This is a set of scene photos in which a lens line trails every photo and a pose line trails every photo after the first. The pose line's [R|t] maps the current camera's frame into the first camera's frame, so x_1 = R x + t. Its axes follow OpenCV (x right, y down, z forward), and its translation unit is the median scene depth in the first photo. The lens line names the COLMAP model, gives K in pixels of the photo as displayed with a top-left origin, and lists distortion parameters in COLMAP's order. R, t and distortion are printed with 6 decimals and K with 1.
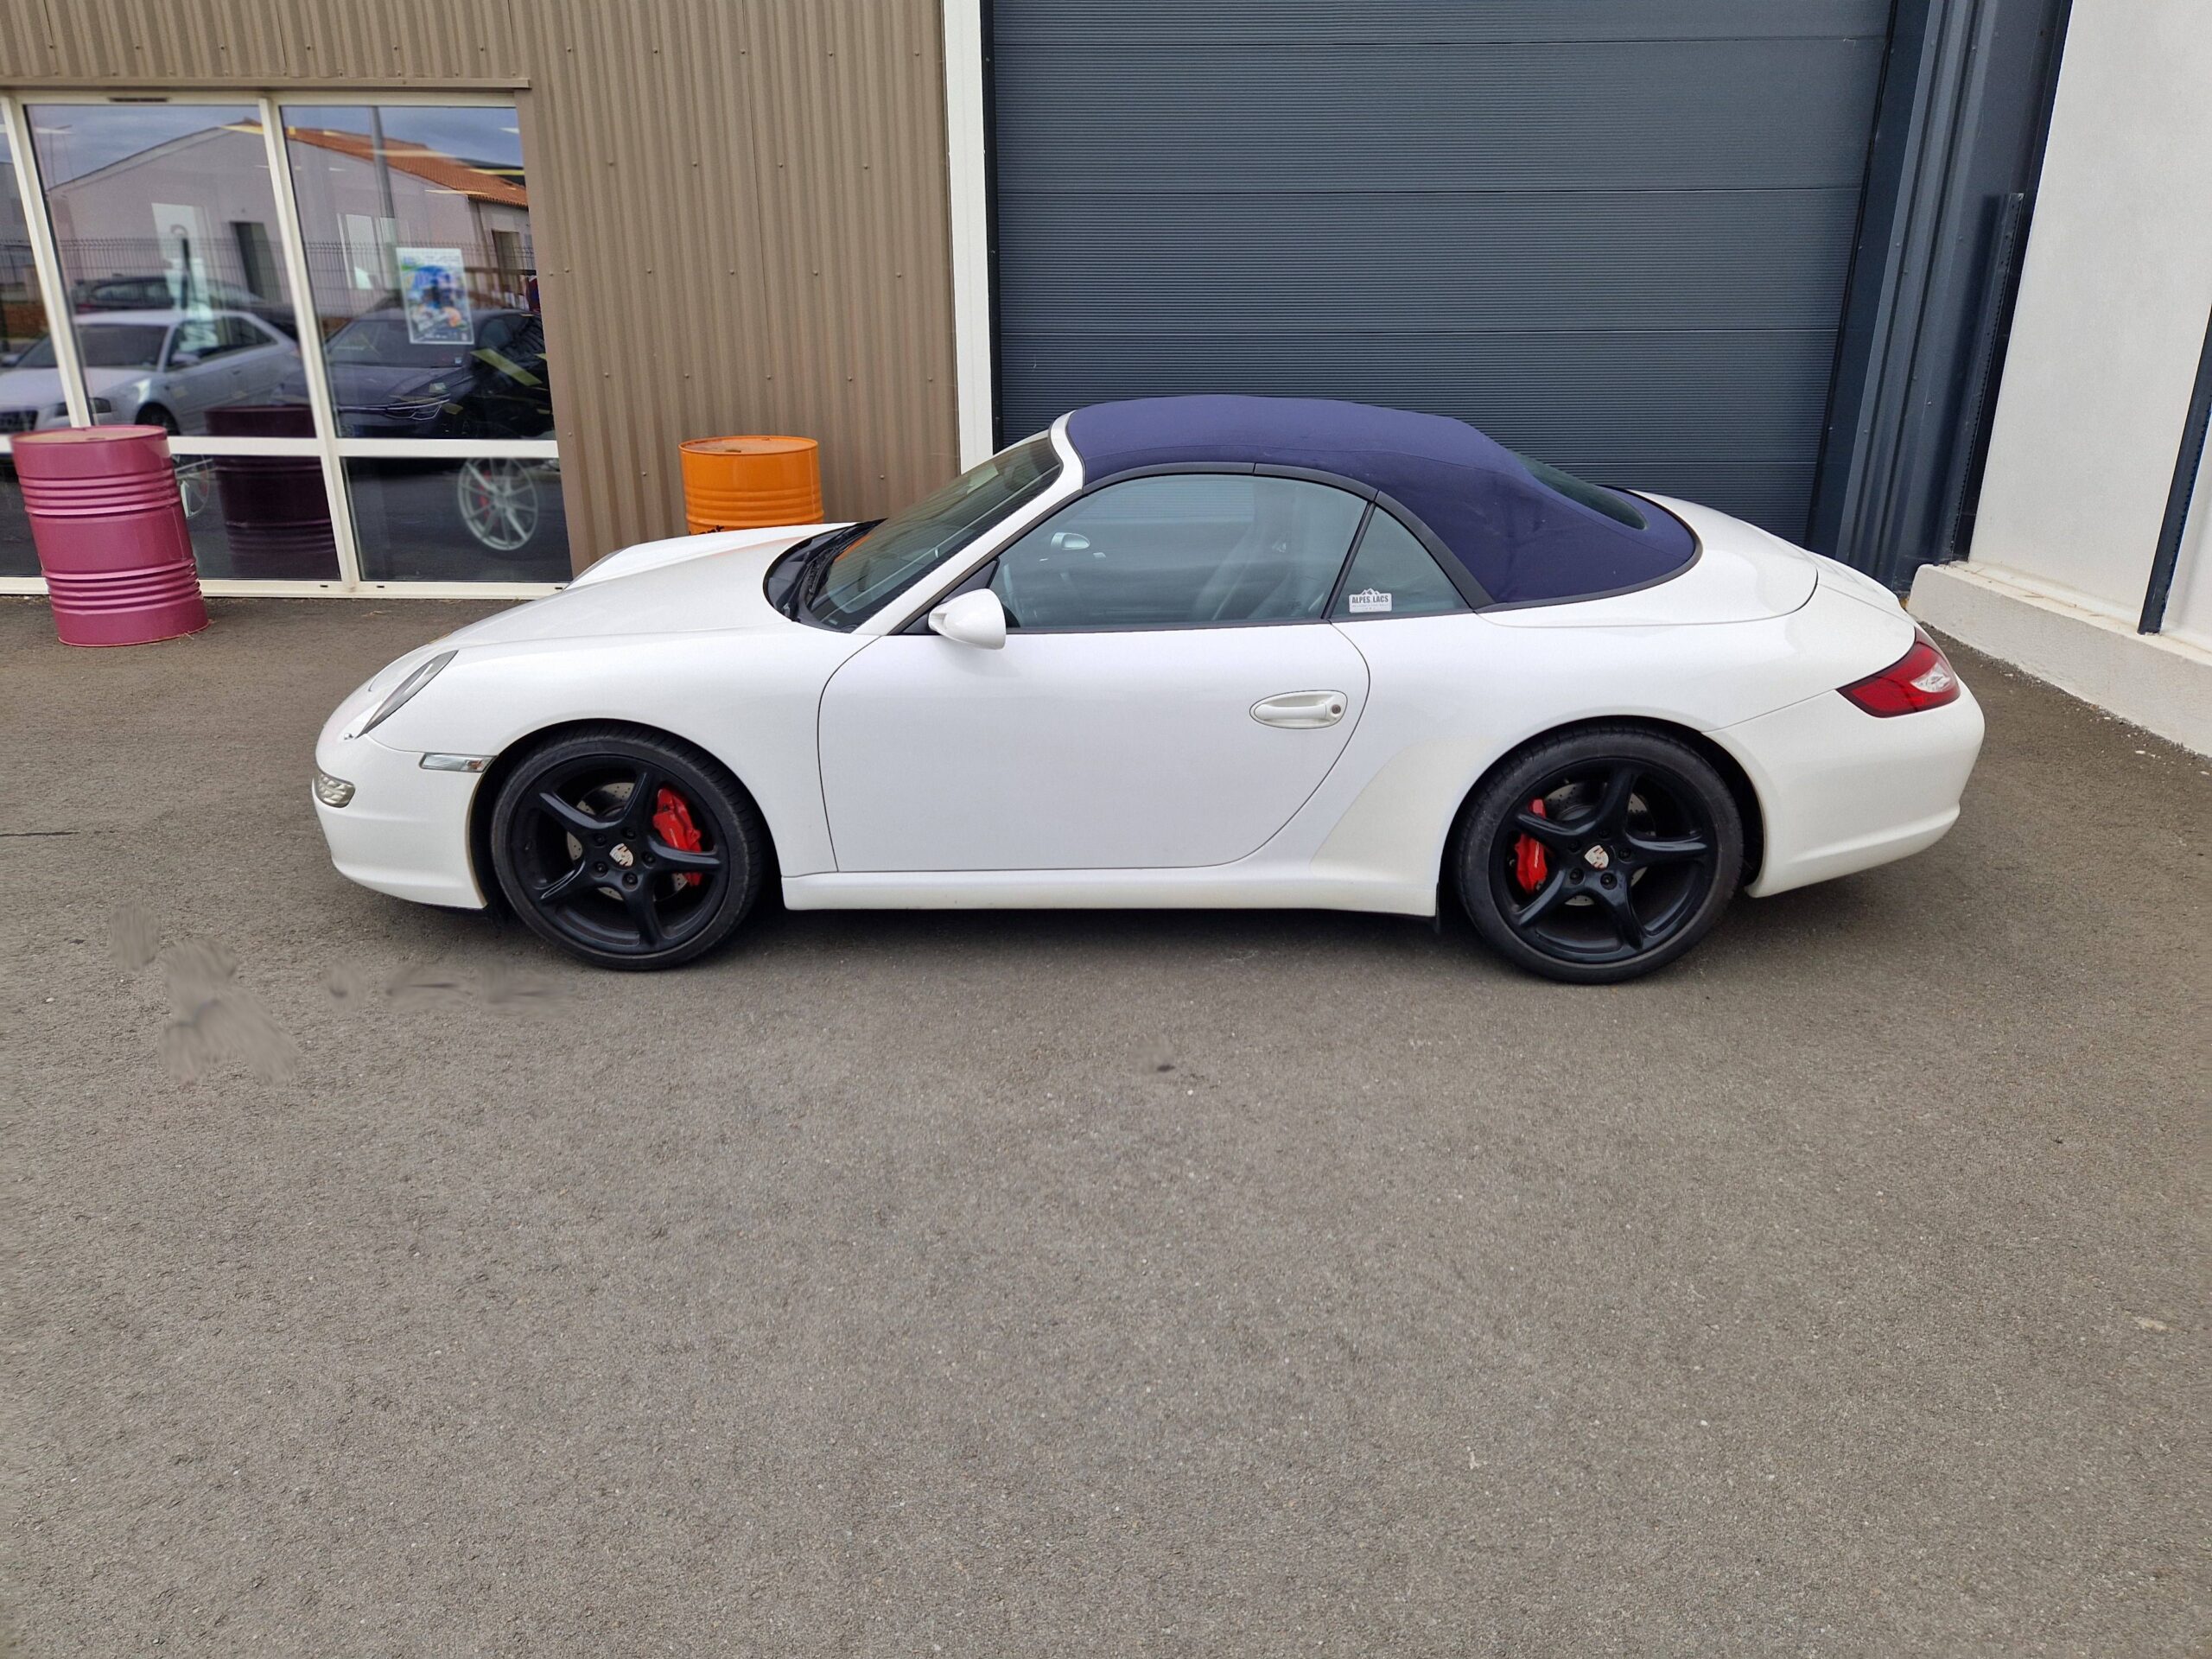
lens RADIAL K [[1474.2, 0, 1114.6], [0, 1474.2, 788.6], [0, 0, 1]] dist [0.075418, -0.068396]
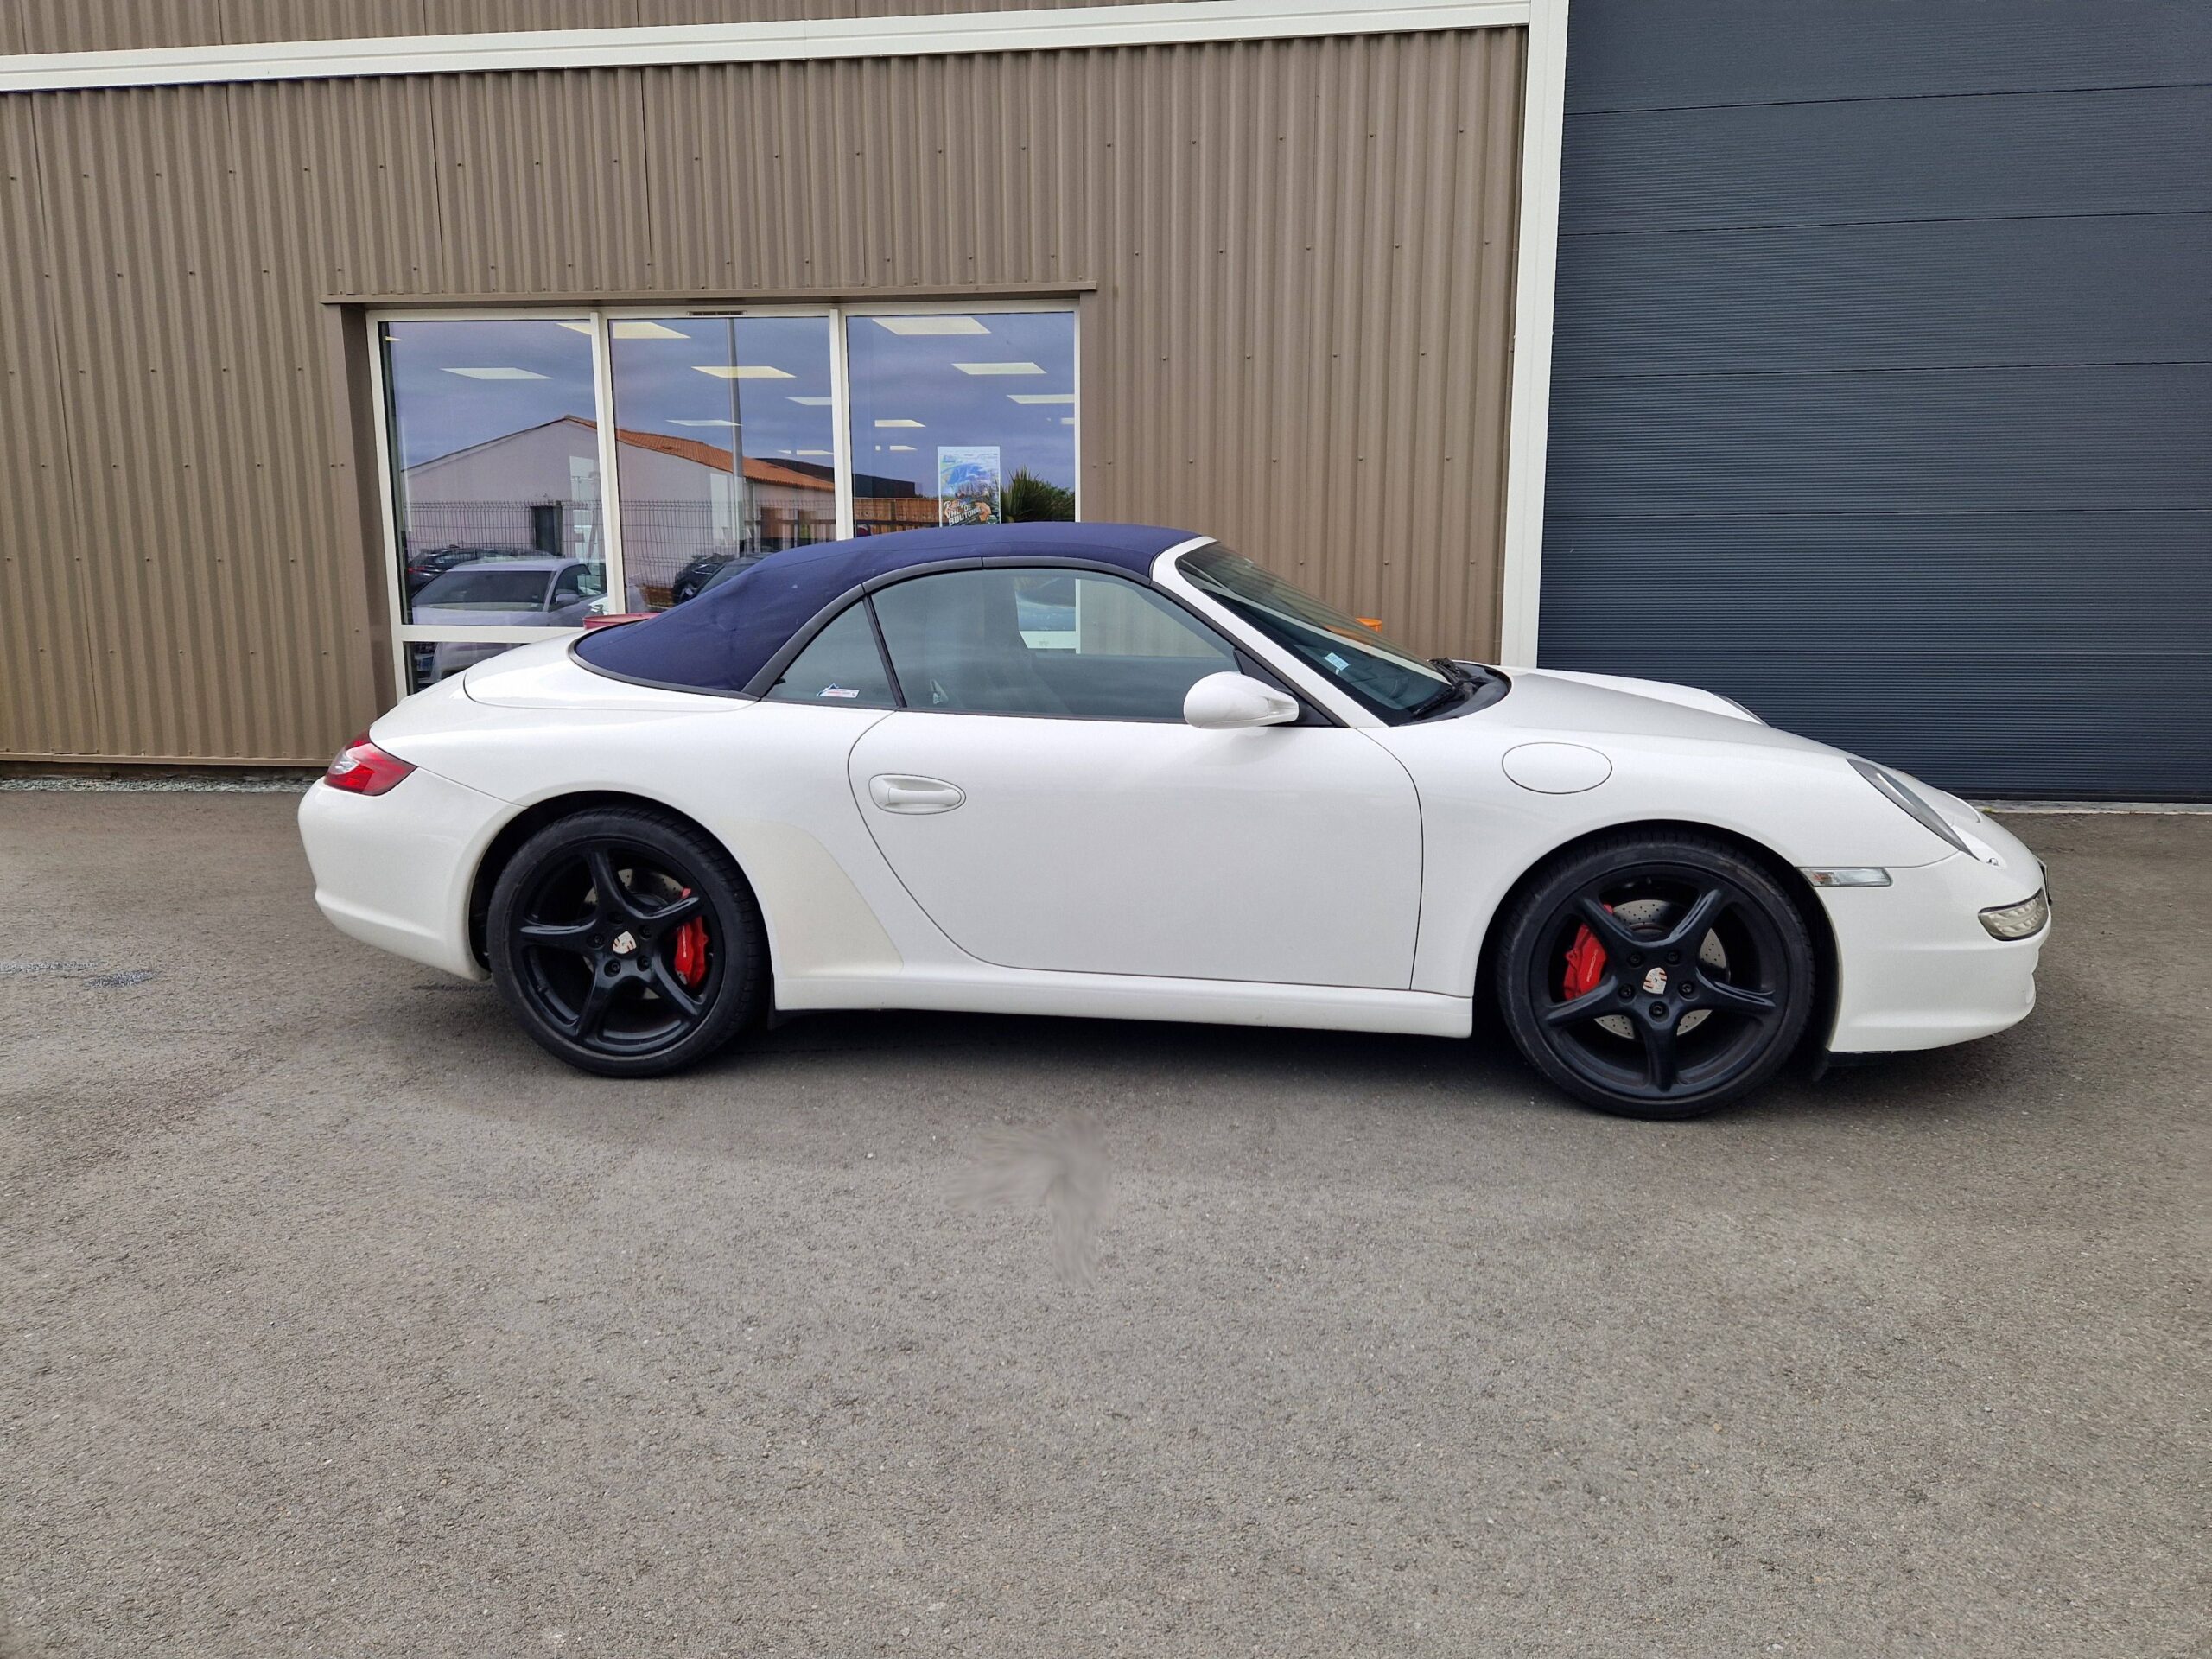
lens RADIAL K [[1474.2, 0, 1114.6], [0, 1474.2, 788.6], [0, 0, 1]] dist [0.075418, -0.068396]
pose [[0.993788, 0.013962, -0.110408, -0.482818], [-0.033168, 0.984172, -0.174084, 0.076979], [0.106230, 0.176665, 0.978522, 0.138113]]
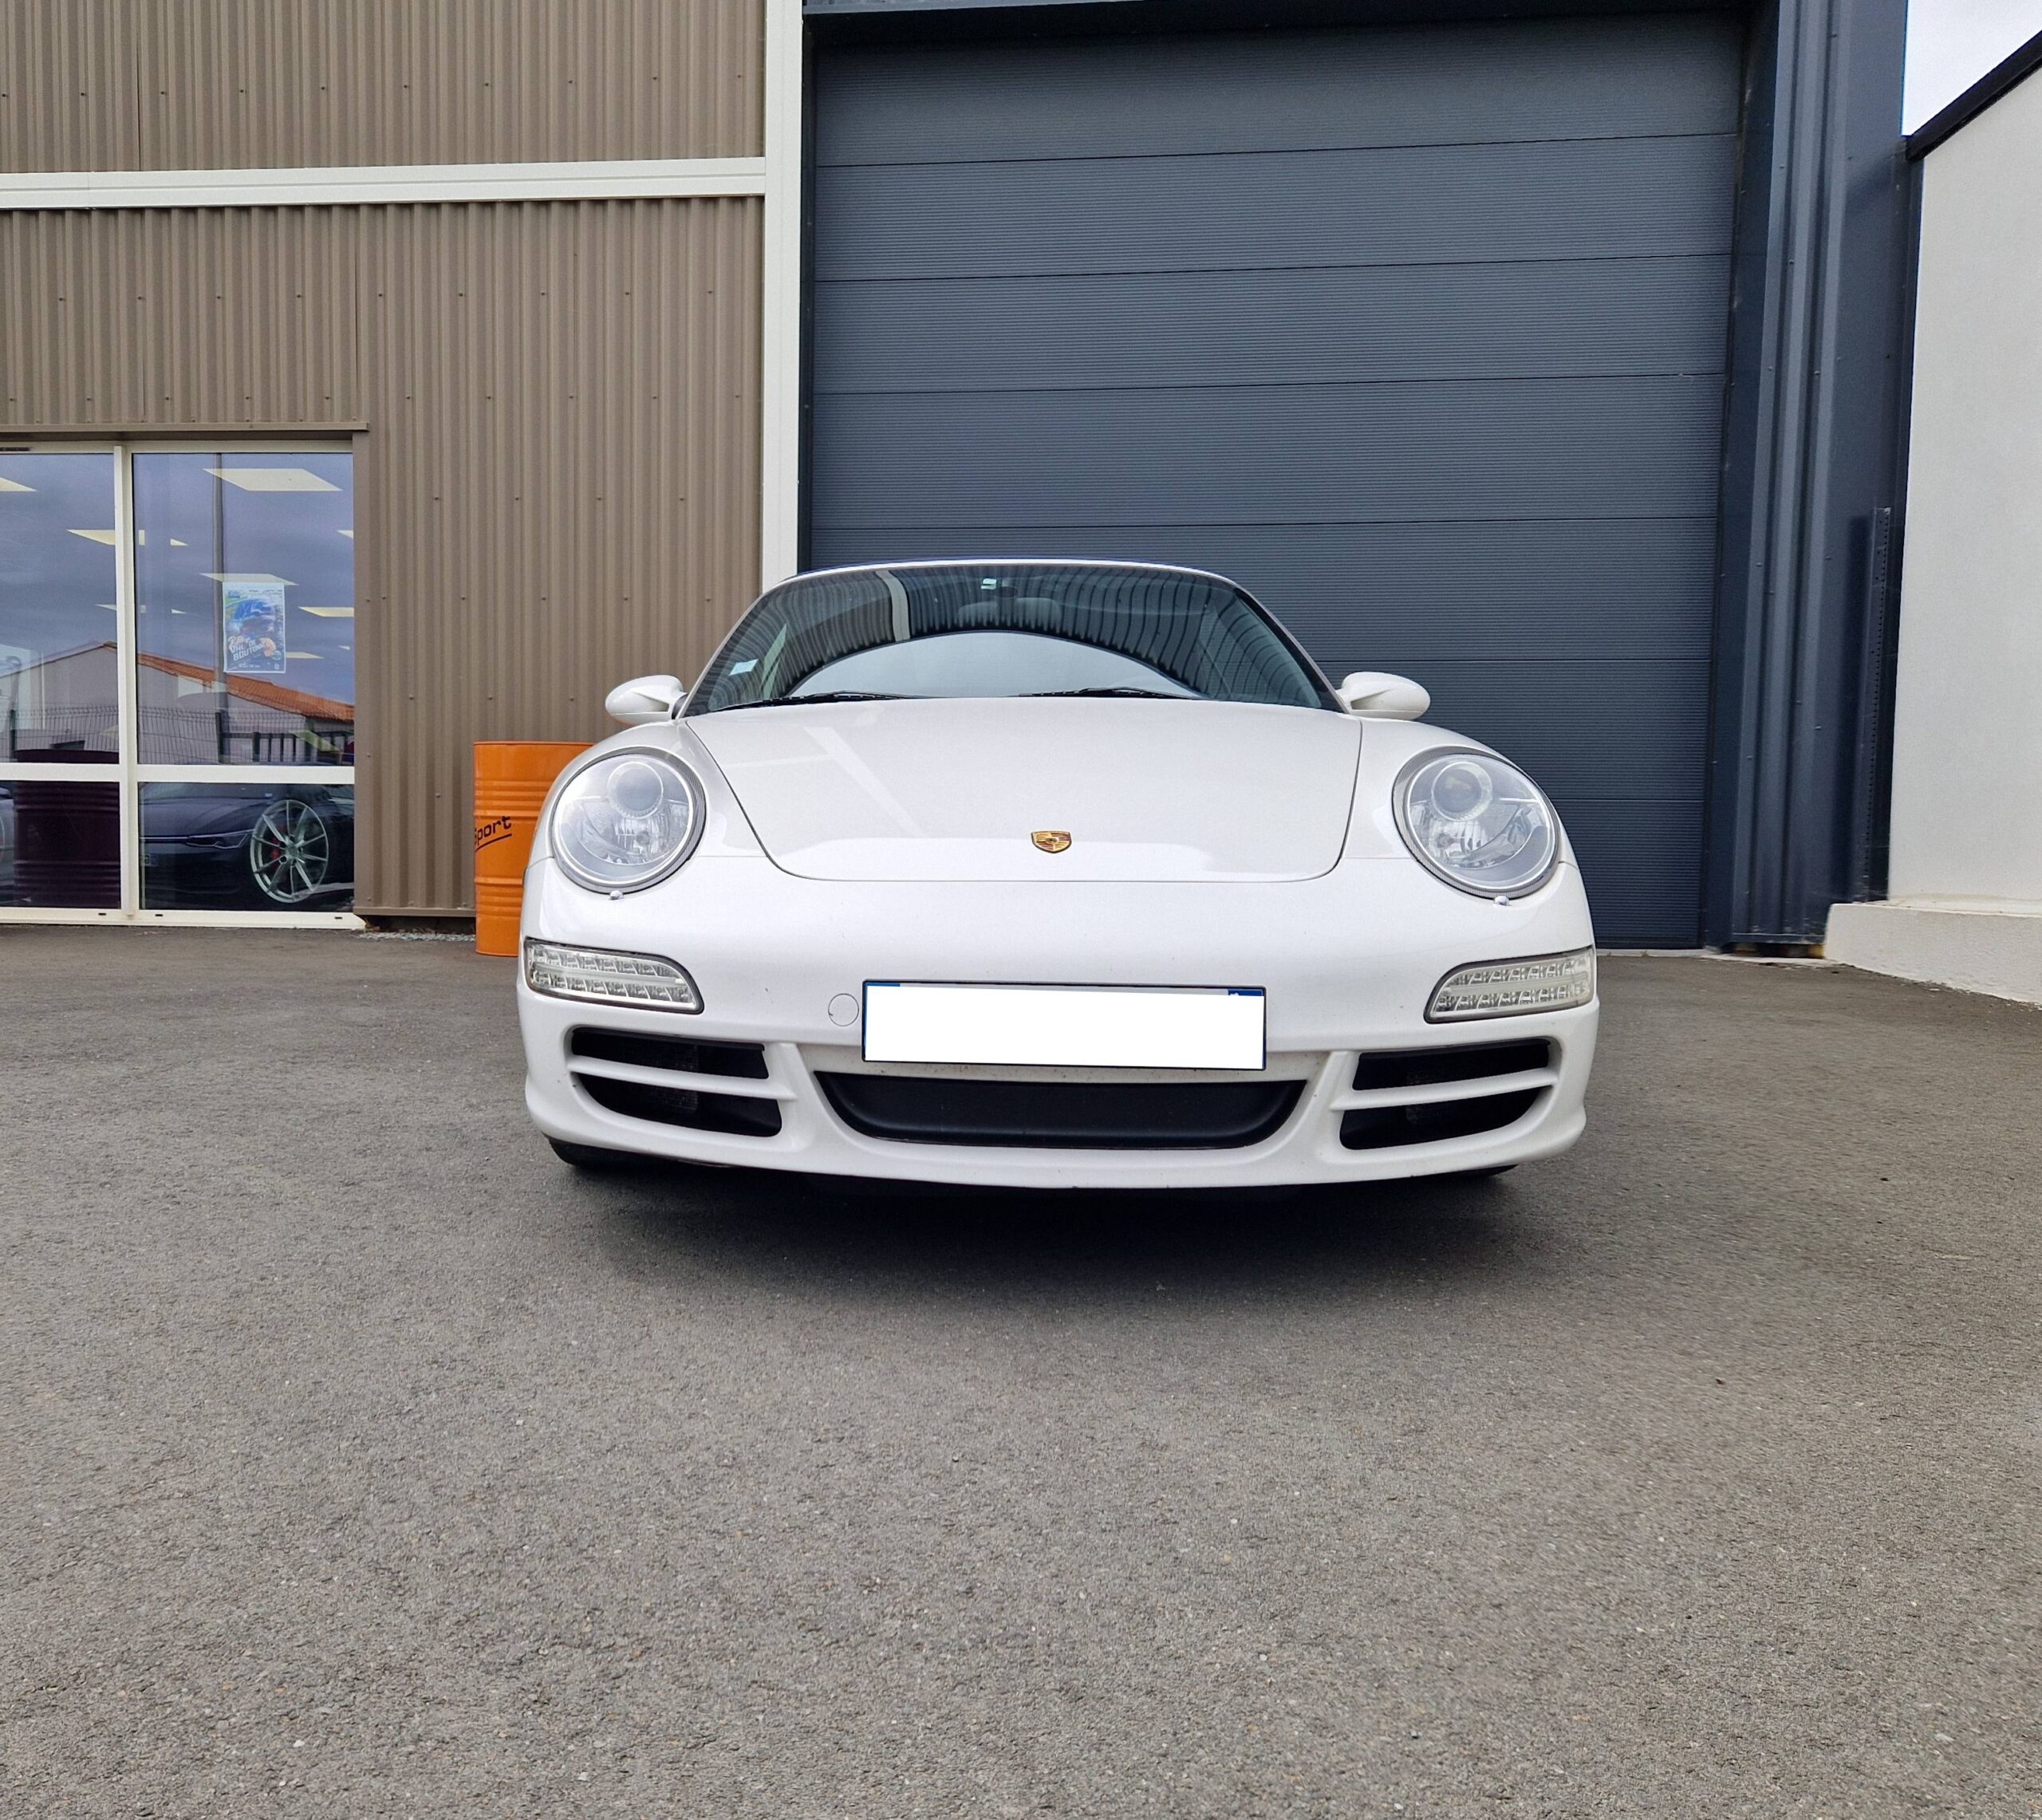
lens RADIAL K [[1726.6, 0, 829.6], [0, 1726.6, 937.6], [0, 0, 1]] dist [0.087486, -0.086388]
pose [[0.995963, 0.016634, -0.088212, 0.078682], [-0.039675, 0.963059, -0.266353, 0.337633], [0.080523, 0.268778, 0.959830, -0.079614]]
